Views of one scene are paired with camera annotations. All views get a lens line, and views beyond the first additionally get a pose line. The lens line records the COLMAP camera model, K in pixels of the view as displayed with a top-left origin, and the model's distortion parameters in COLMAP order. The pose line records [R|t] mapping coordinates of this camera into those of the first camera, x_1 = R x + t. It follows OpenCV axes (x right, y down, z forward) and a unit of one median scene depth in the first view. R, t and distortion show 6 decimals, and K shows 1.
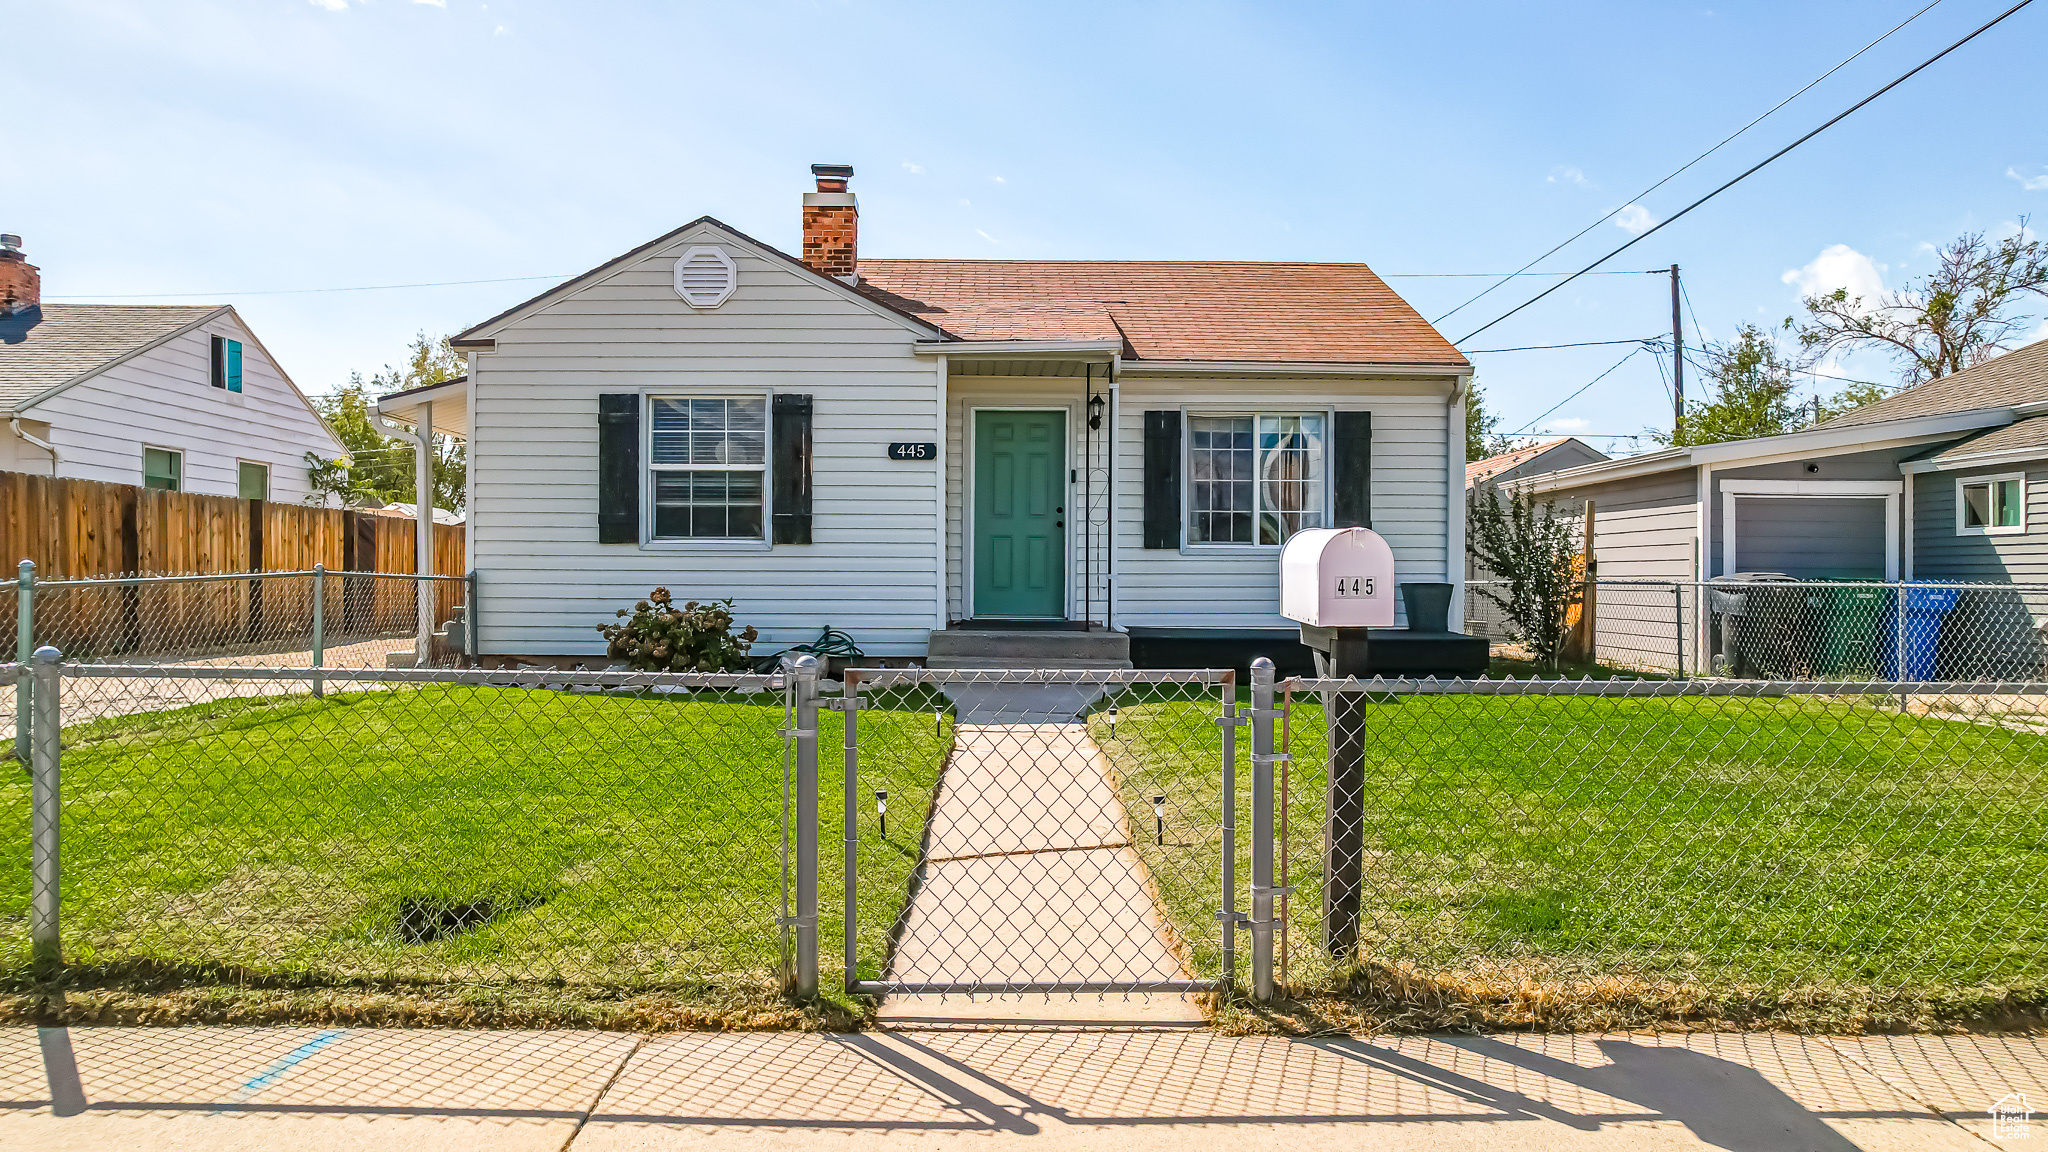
lens RADIAL K [[1304.4, 0, 1032.5], [0, 1304.4, 572.6], [0, 0, 1]] dist [-0.039343, 0.022762]
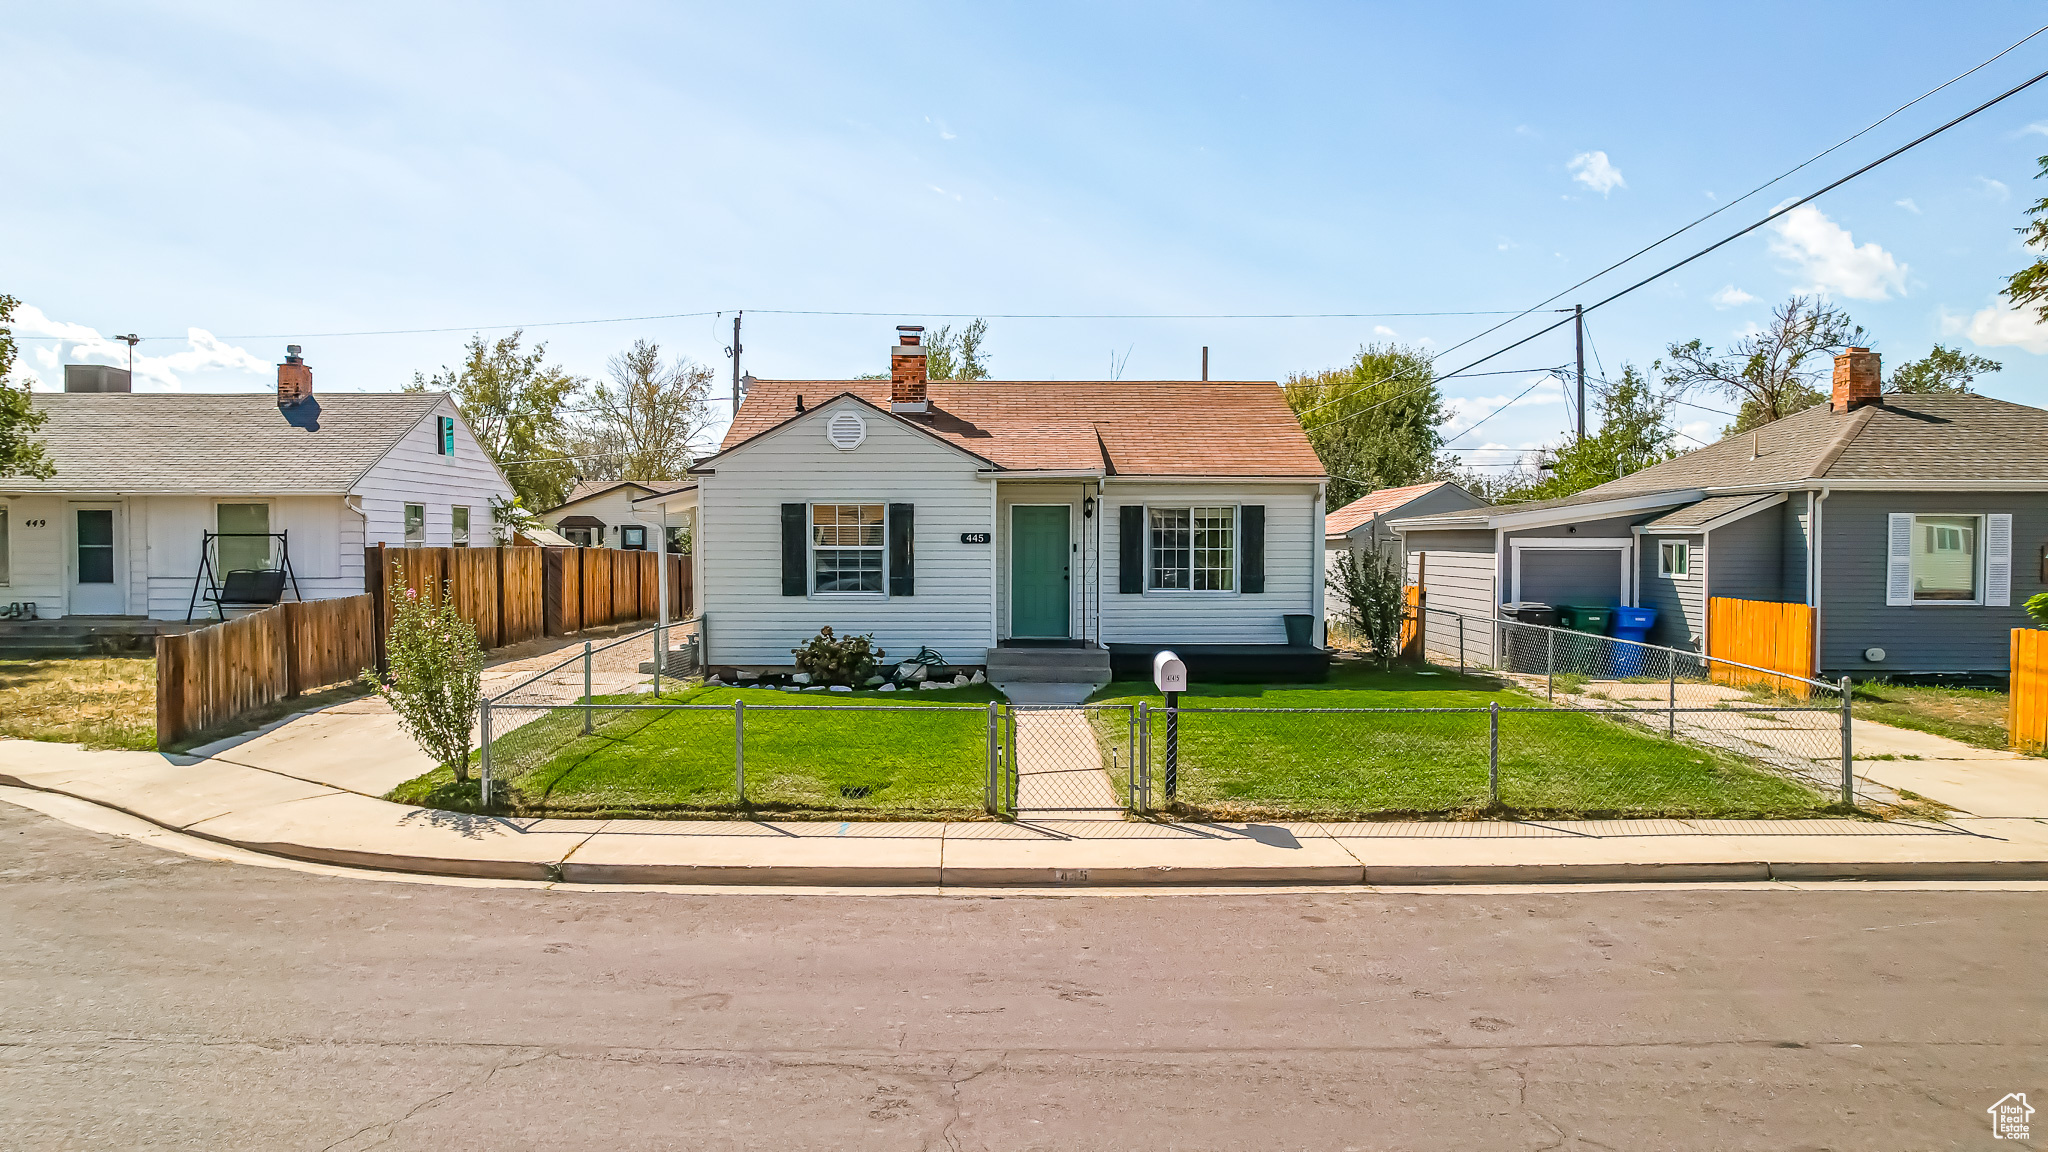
lens RADIAL K [[1304.4, 0, 1030.5], [0, 1304.4, 558.5], [0, 0, 1]] dist [-0.039343, 0.022762]
pose [[0.999993, -0.003350, 0.001932, -0.027090], [0.003311, 0.999796, 0.019904, -0.099009], [-0.001999, -0.019898, 0.999800, -0.611845]]
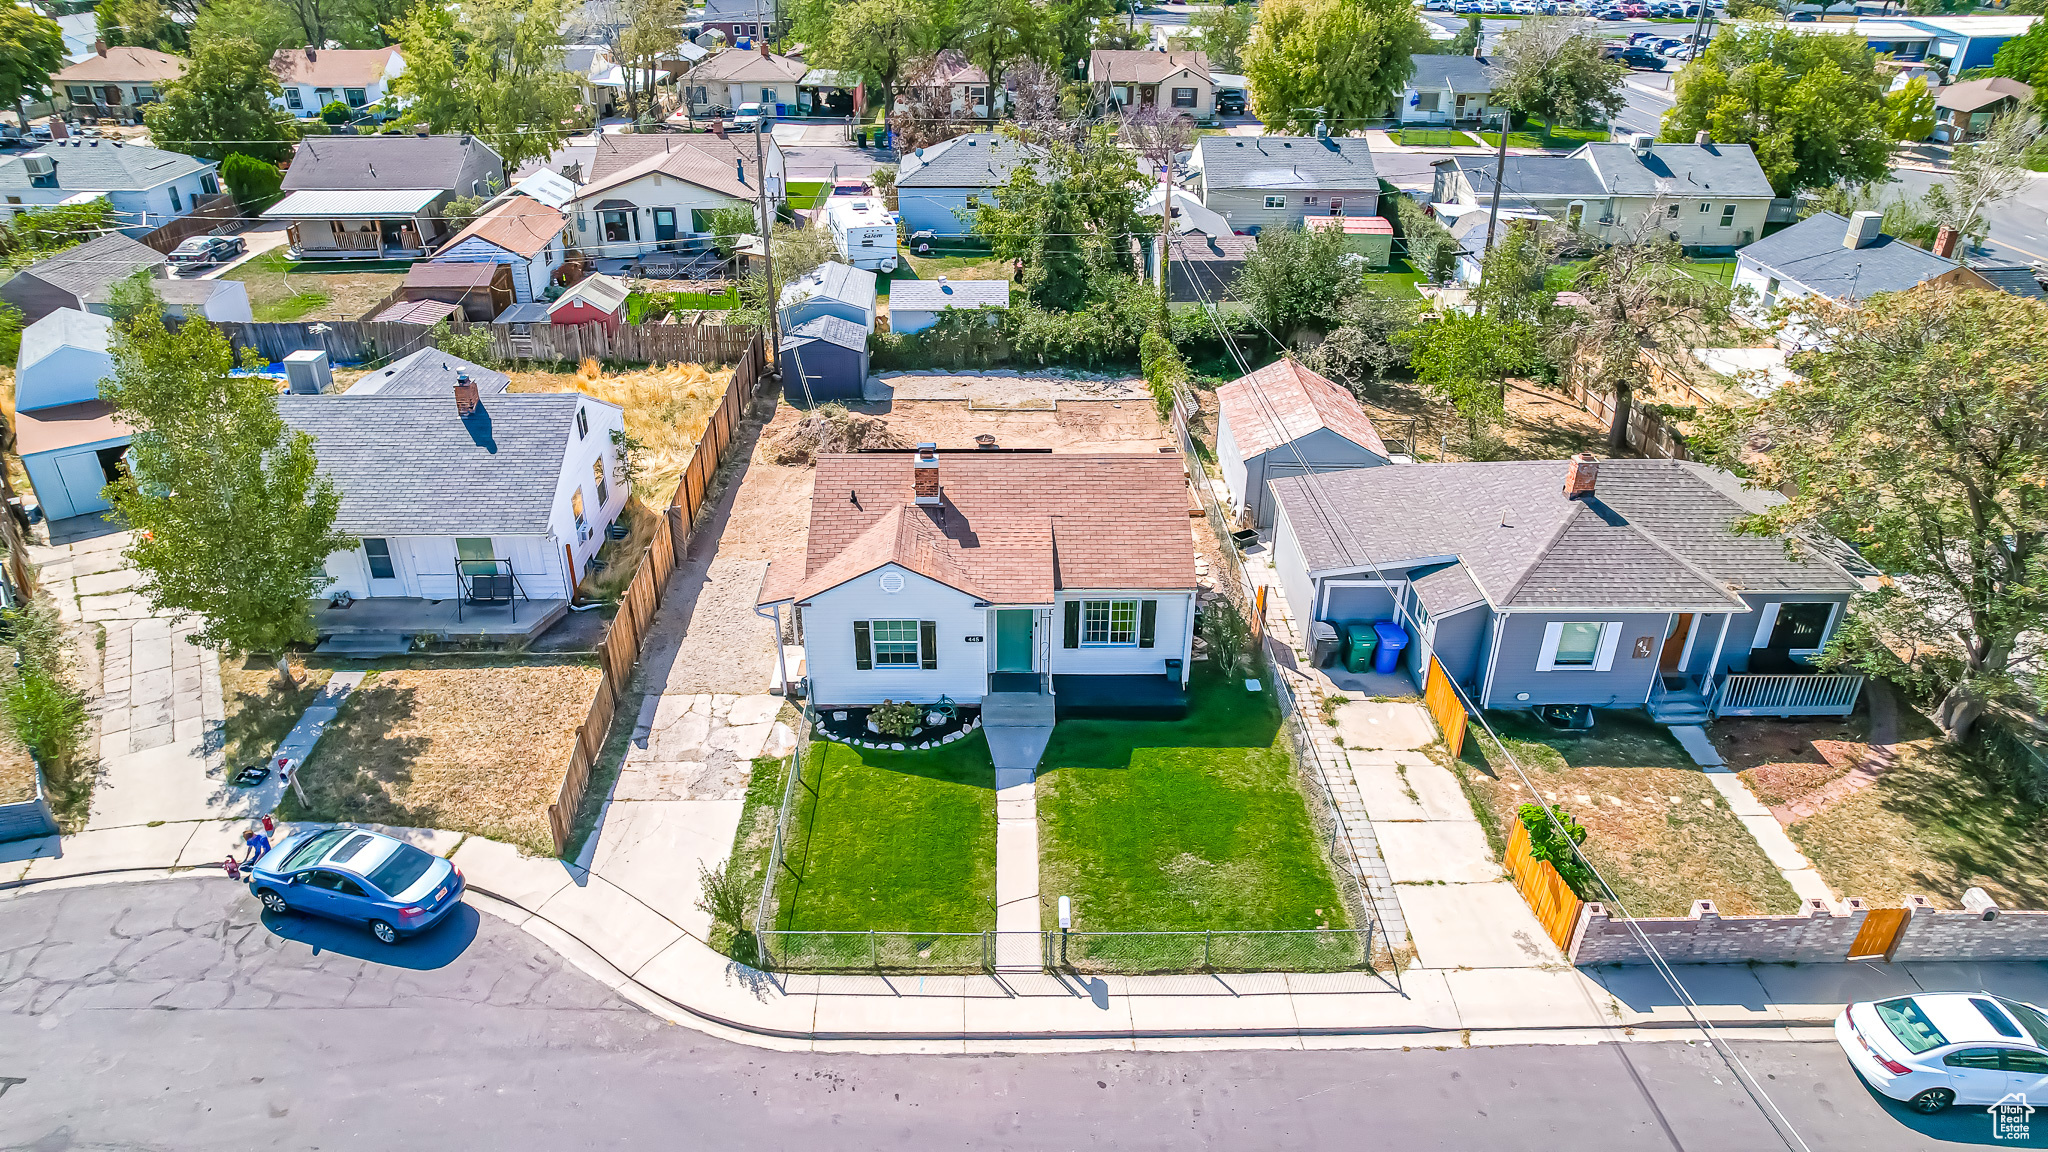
lens RADIAL K [[1304.4, 0, 1026.9], [0, 1304.4, 569.5], [0, 0, 1]] dist [-0.039343, 0.022762]
pose [[0.999978, 0.005583, 0.003514, 0.004371], [-0.006587, 0.873948, 0.485975, -1.480860], [-0.000357, -0.485988, 0.873966, -1.218524]]
